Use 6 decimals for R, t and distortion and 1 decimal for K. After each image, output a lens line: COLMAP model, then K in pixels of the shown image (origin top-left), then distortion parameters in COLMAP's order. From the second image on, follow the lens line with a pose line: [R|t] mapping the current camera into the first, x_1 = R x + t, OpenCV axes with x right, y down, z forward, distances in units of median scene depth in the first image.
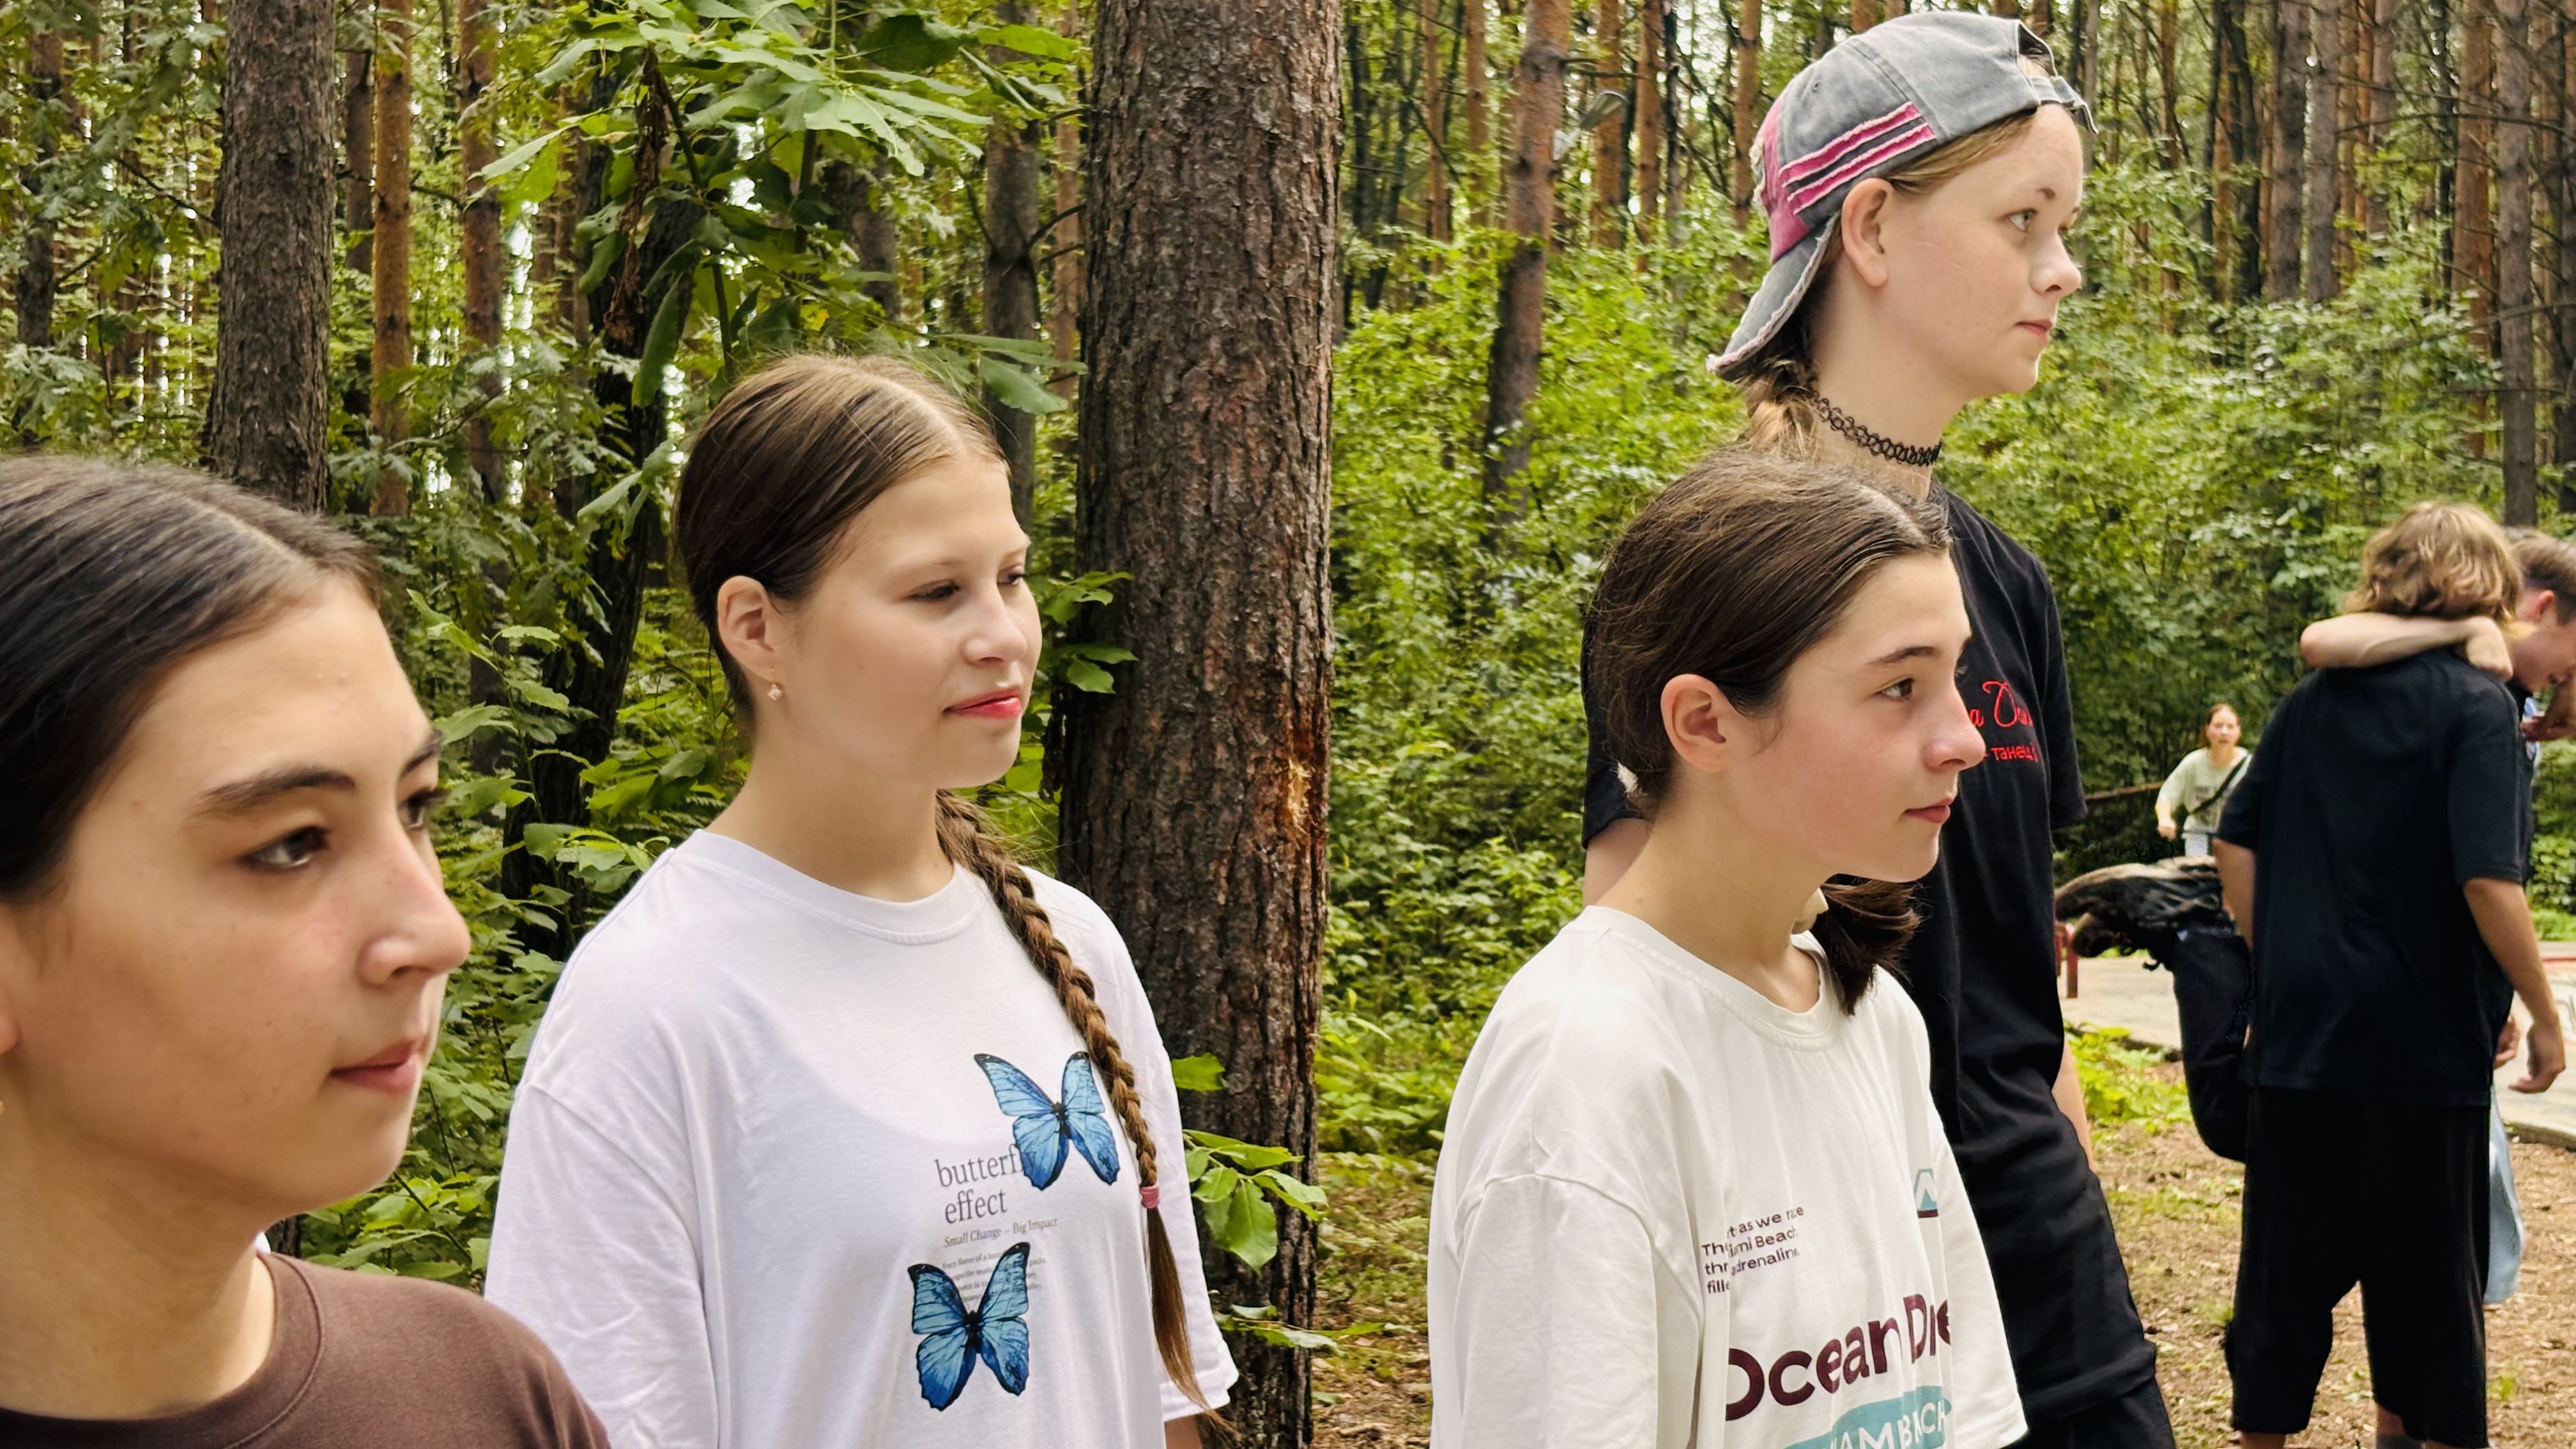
lens RADIAL K [[3814.8, 0, 1288.0], [0, 3814.8, 724.5], [0, 0, 1]] dist [0.373021, -2.050716]
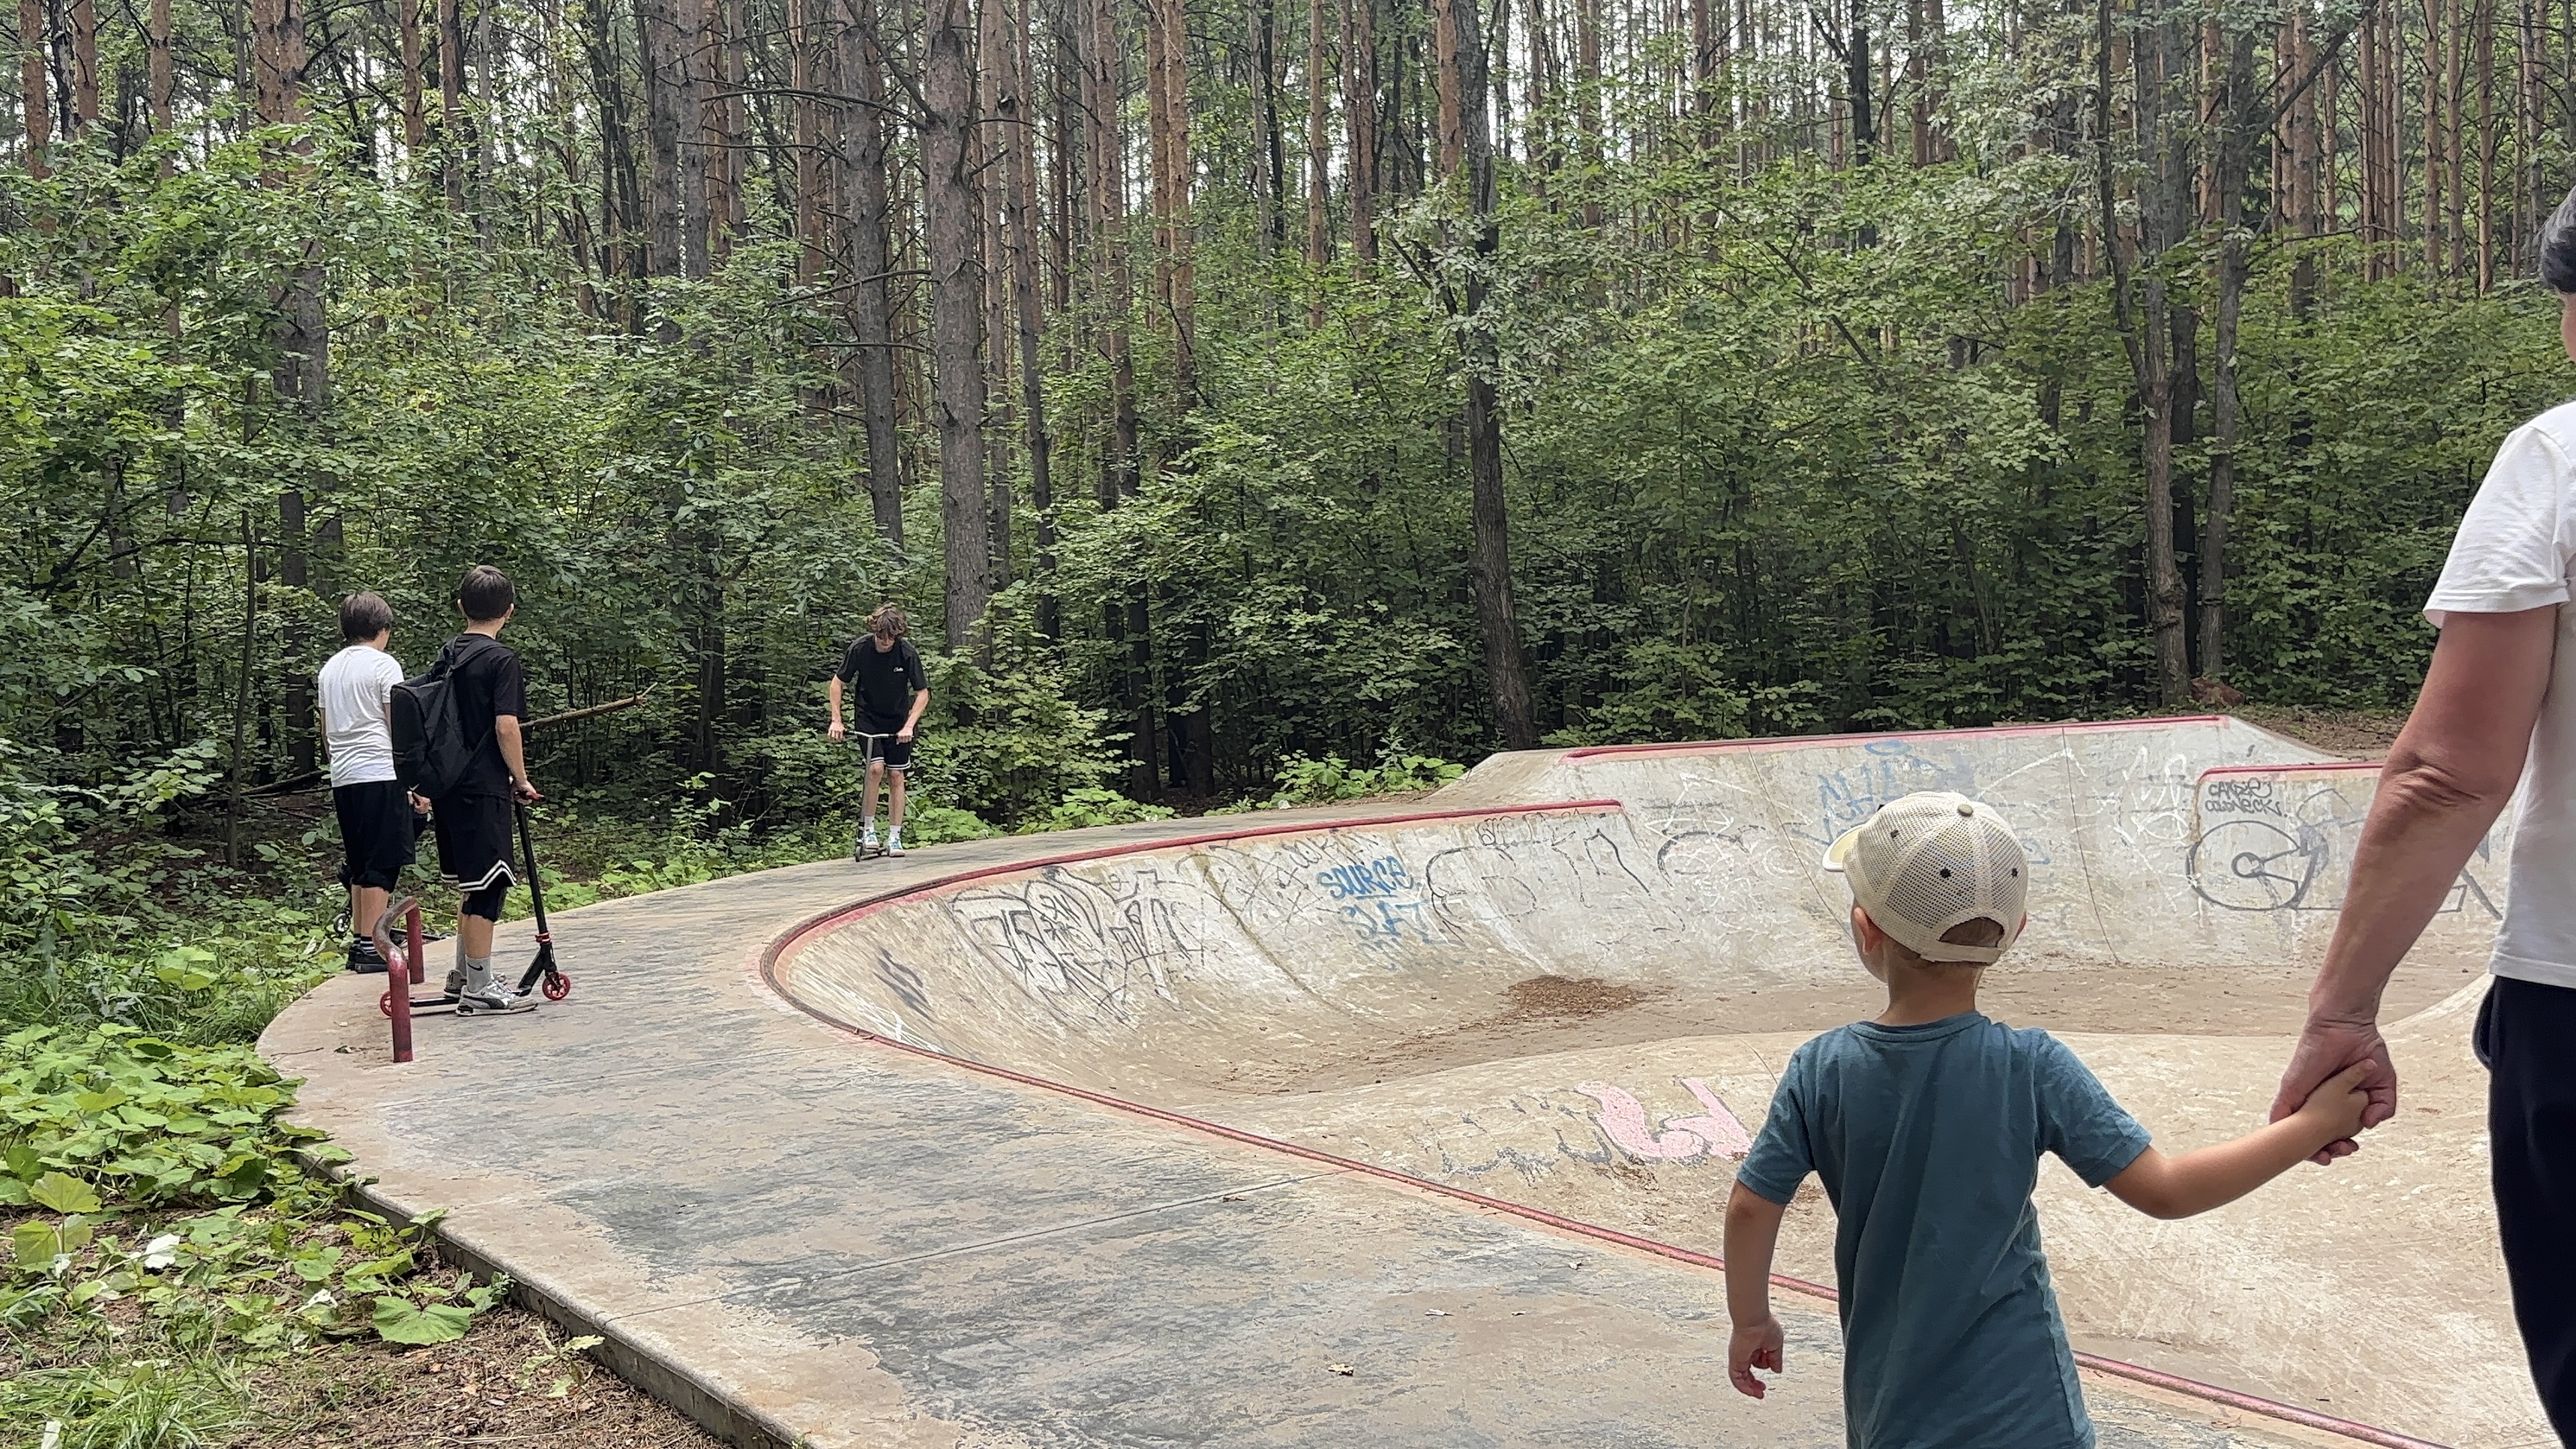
lens RADIAL K [[2338.4, 0, 1288.0], [0, 2338.4, 724.5], [0, 0, 1]] dist [-0.006237, -0.002345]
pose [[0.874500, -0.061292, 0.481137, 0.084246], [0.047859, 0.998047, 0.040155, 0.003254], [-0.482658, -0.012089, 0.875726, 0.336456]]
